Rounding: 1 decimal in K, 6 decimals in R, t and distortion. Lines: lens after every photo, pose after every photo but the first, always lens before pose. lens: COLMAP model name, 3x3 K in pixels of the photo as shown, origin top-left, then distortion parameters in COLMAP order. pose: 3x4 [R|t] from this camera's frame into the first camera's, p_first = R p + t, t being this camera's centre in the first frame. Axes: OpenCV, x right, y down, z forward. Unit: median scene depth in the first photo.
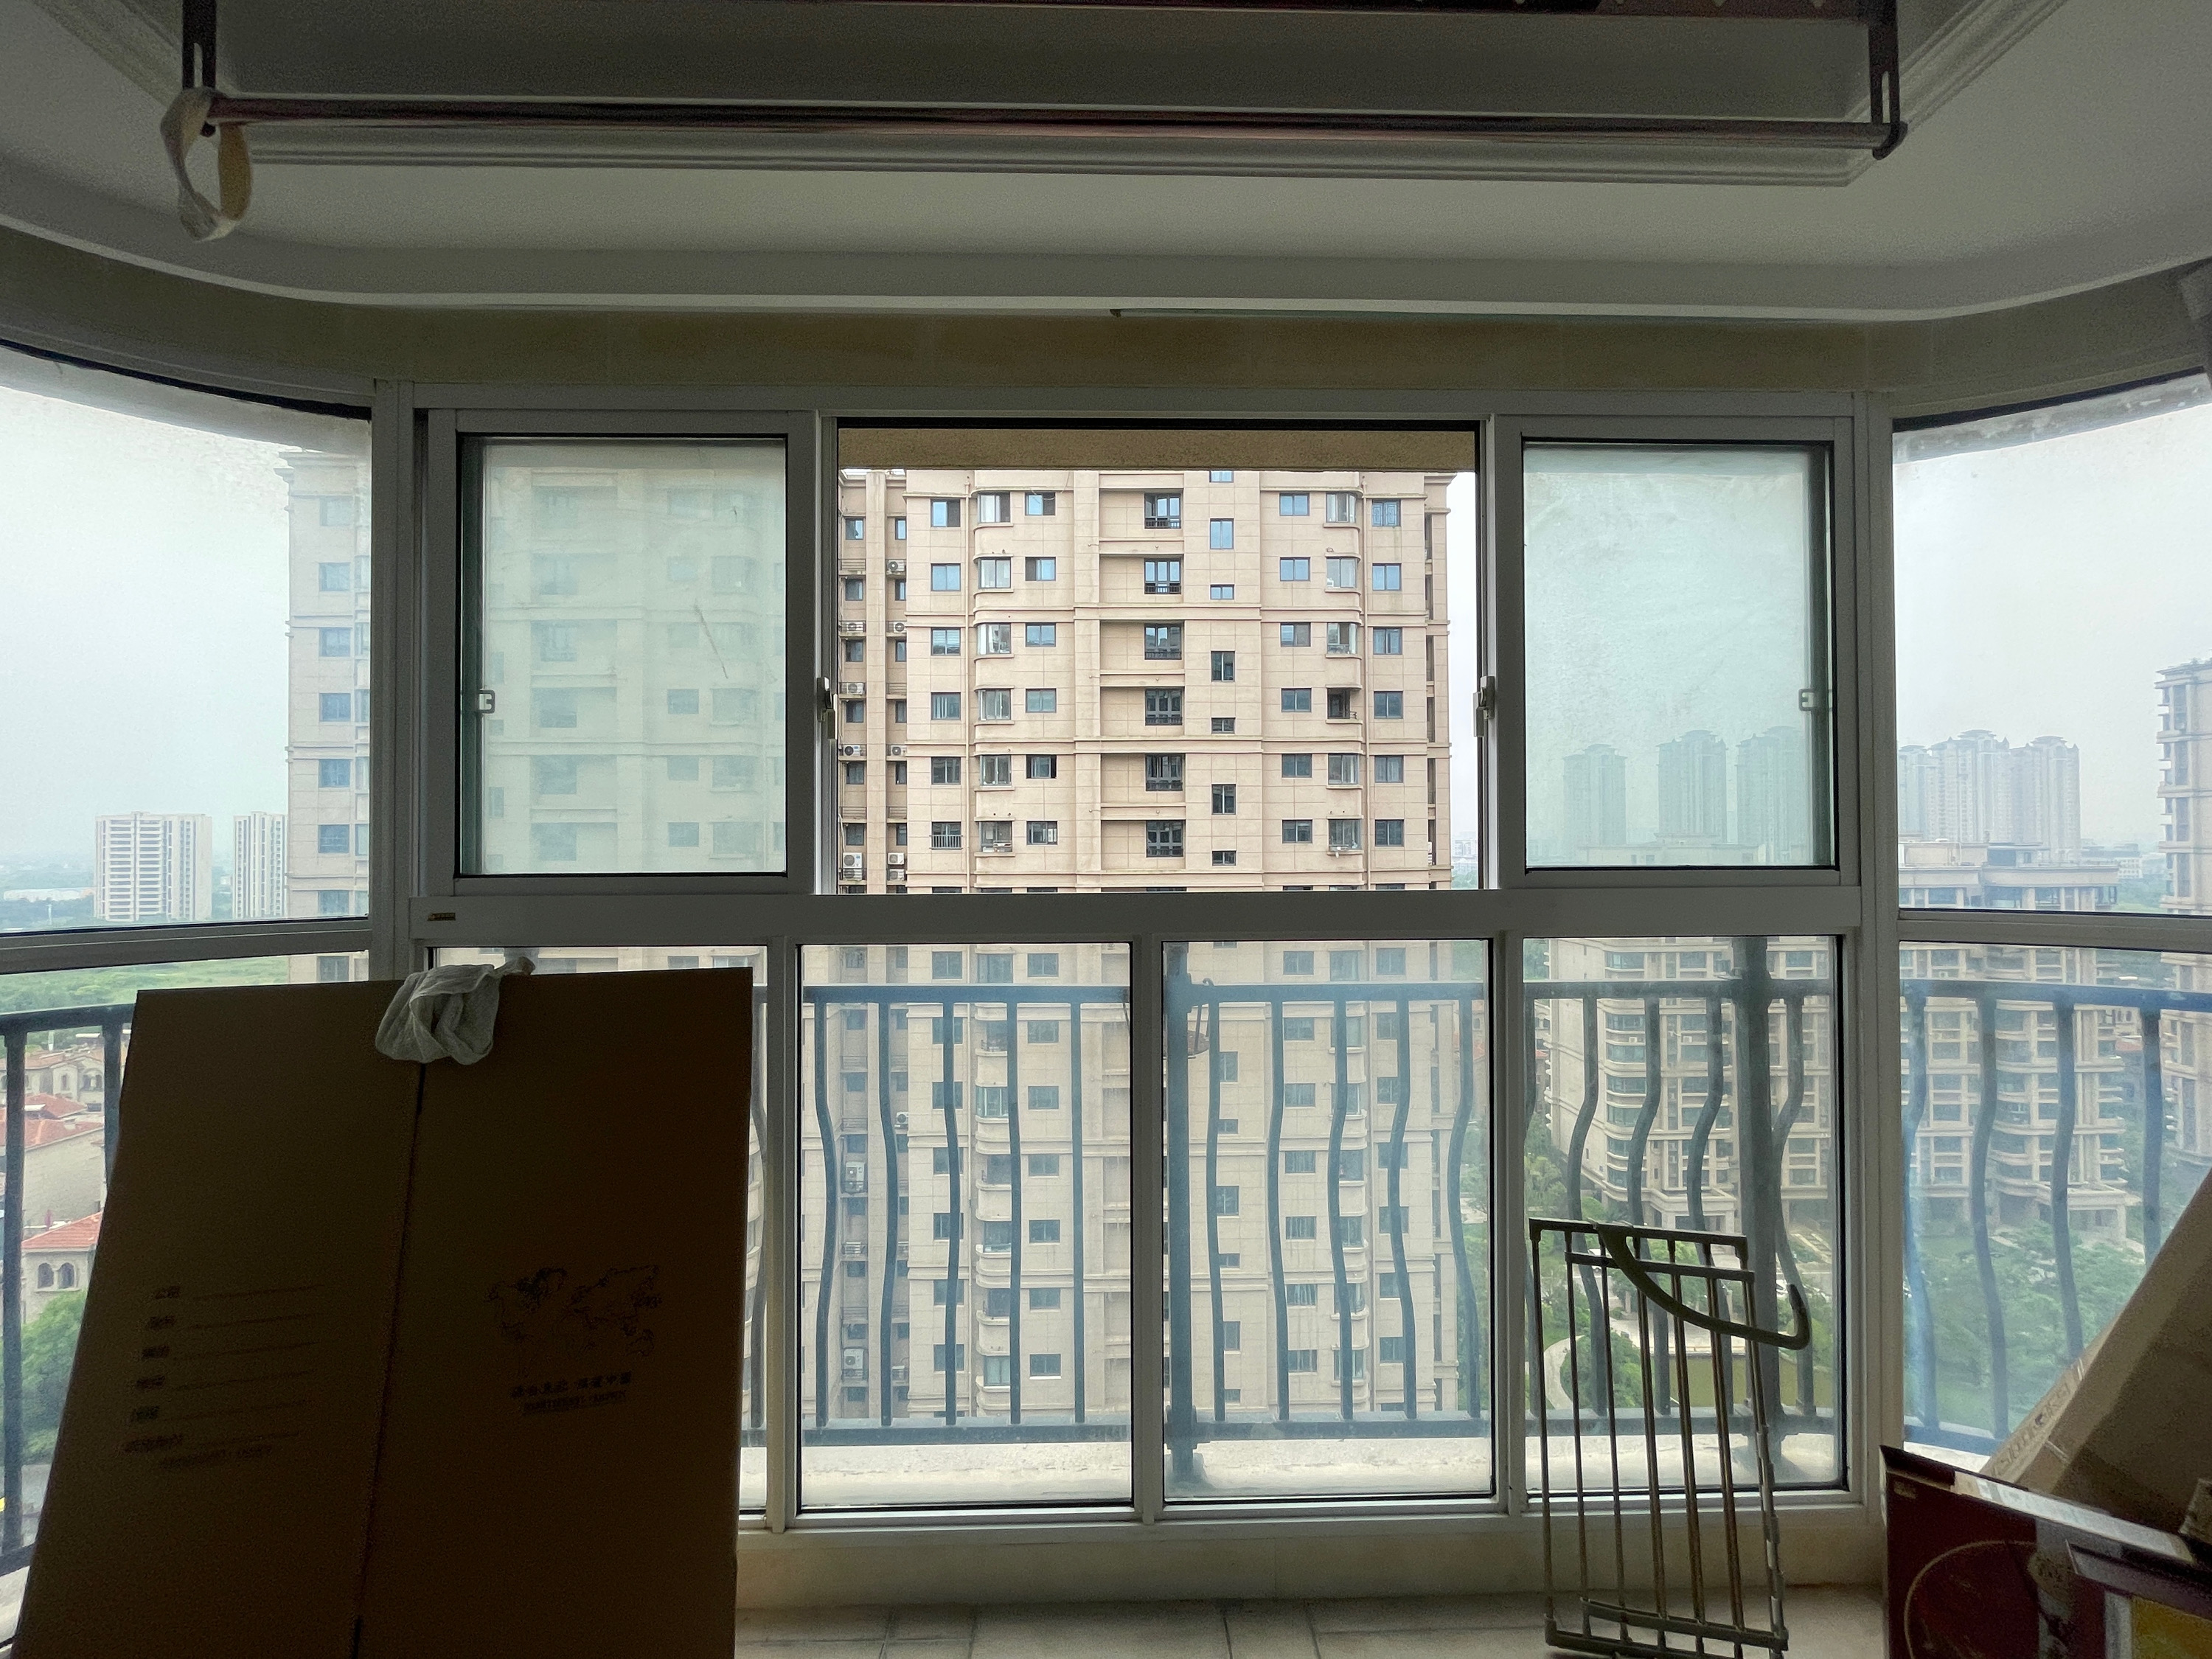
lens RADIAL K [[901.7, 0, 1106.0], [0, 901.7, 829.5], [0, 0, 1]] dist [0.000878, 0.000033]
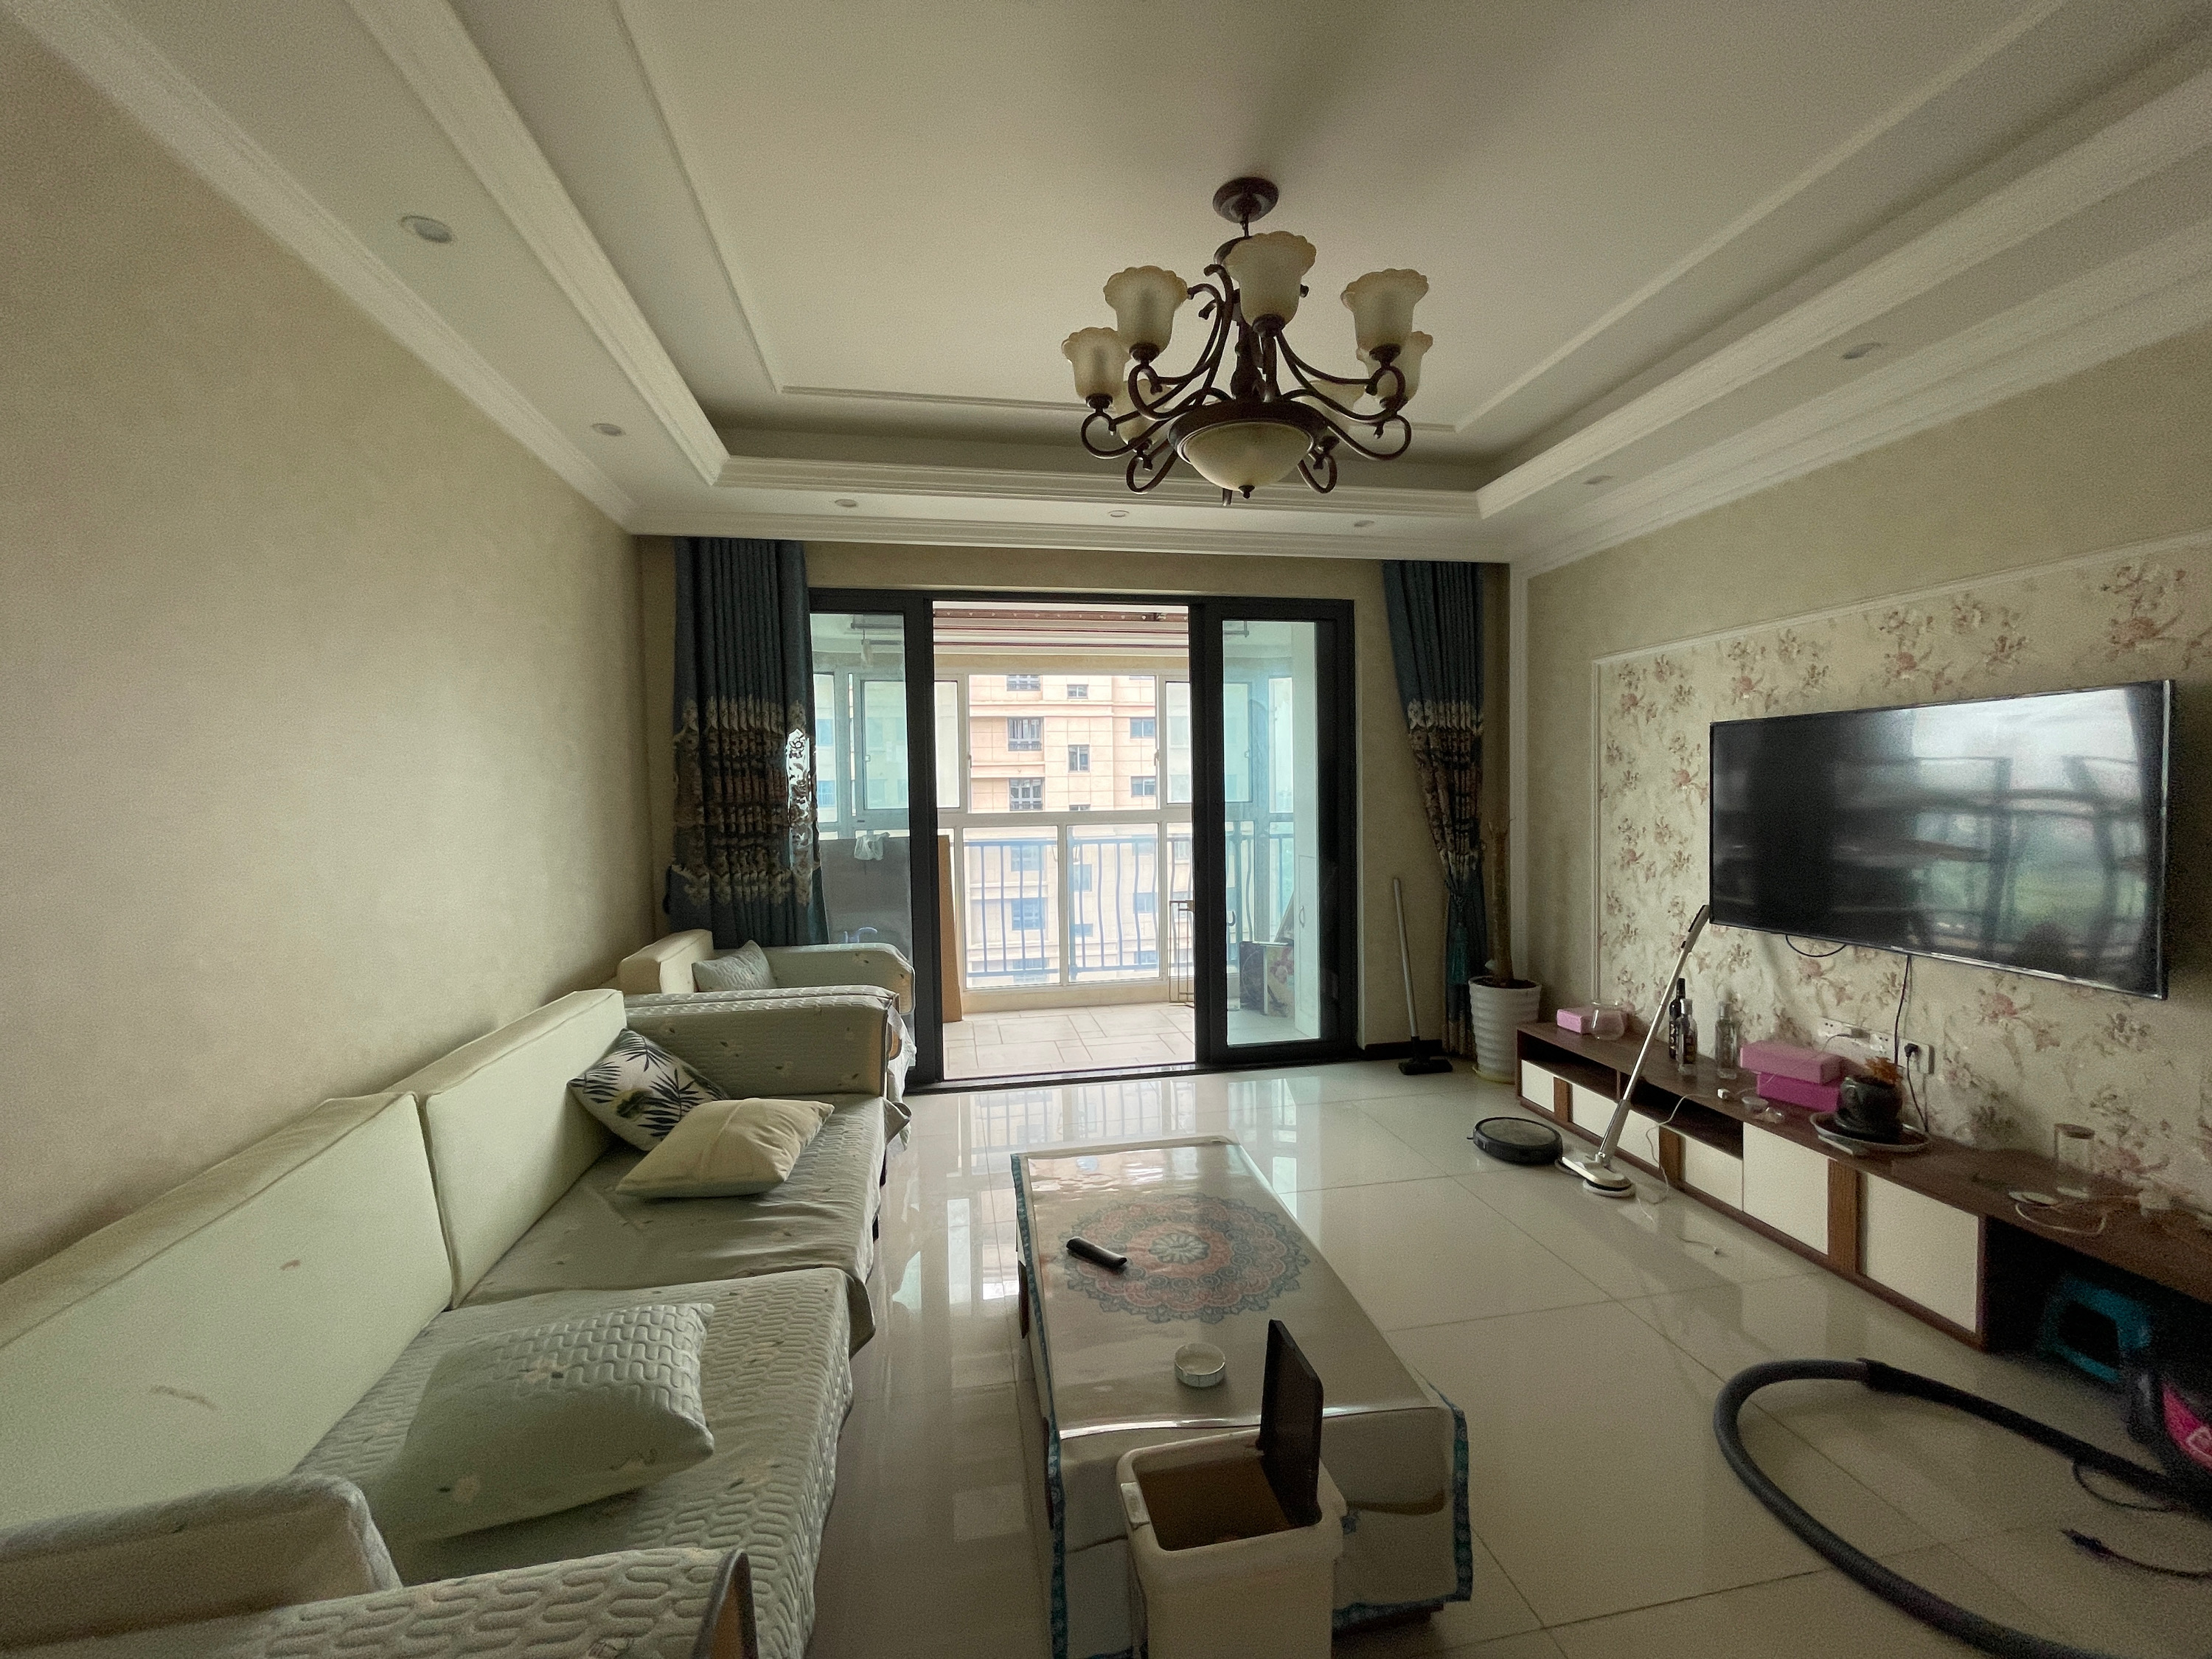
lens RADIAL K [[901.7, 0, 1106.0], [0, 901.7, 829.5], [0, 0, 1]] dist [0.000878, 0.000033]
pose [[0.987128, -0.019451, 0.158742, -0.015362], [0.011525, 0.998647, 0.050704, -0.001697], [-0.159514, -0.048222, 0.986017, -0.111856]]
